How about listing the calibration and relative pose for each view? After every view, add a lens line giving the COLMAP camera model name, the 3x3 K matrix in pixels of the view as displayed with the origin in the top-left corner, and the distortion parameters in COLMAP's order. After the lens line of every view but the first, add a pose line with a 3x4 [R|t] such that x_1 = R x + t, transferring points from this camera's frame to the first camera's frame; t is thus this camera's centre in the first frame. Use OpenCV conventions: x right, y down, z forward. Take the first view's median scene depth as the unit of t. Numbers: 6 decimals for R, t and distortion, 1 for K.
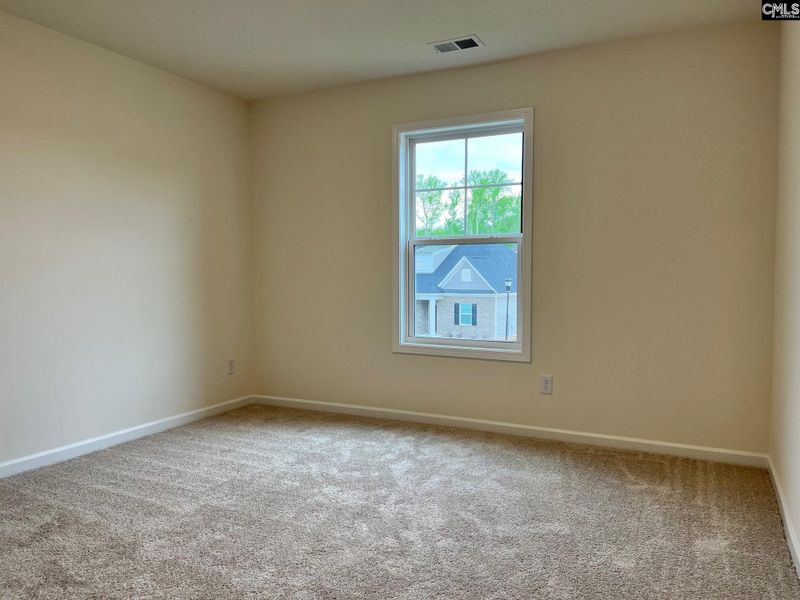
lens RADIAL K [[609.5, 0, 400.0], [0, 609.5, 300.0], [0, 0, 1]] dist [0.048686, -0.007361]
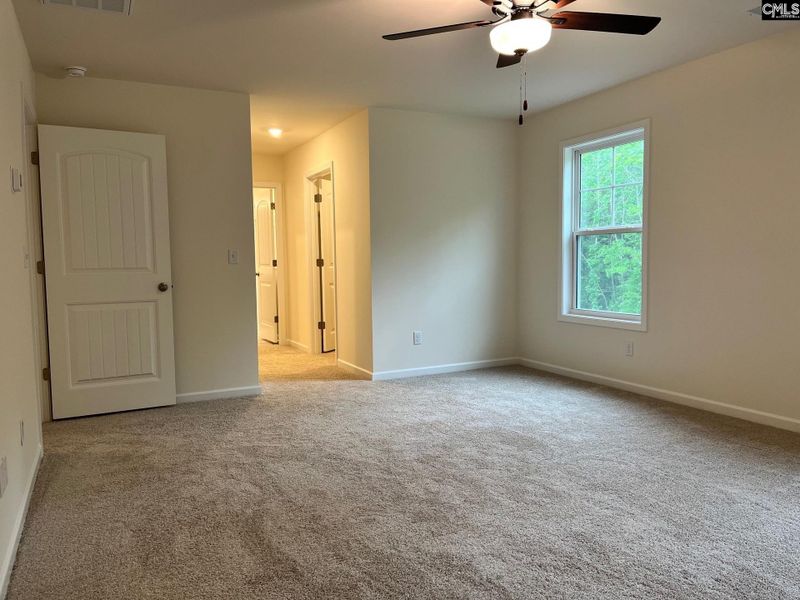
lens RADIAL K [[609.5, 0, 400.0], [0, 609.5, 300.0], [0, 0, 1]] dist [0.048686, -0.007361]
pose [[0.798574, 0.031644, -0.601064, 0.497556], [-0.020293, 0.999465, 0.025656, 0.016404], [0.601555, -0.008291, 0.798789, -0.221978]]
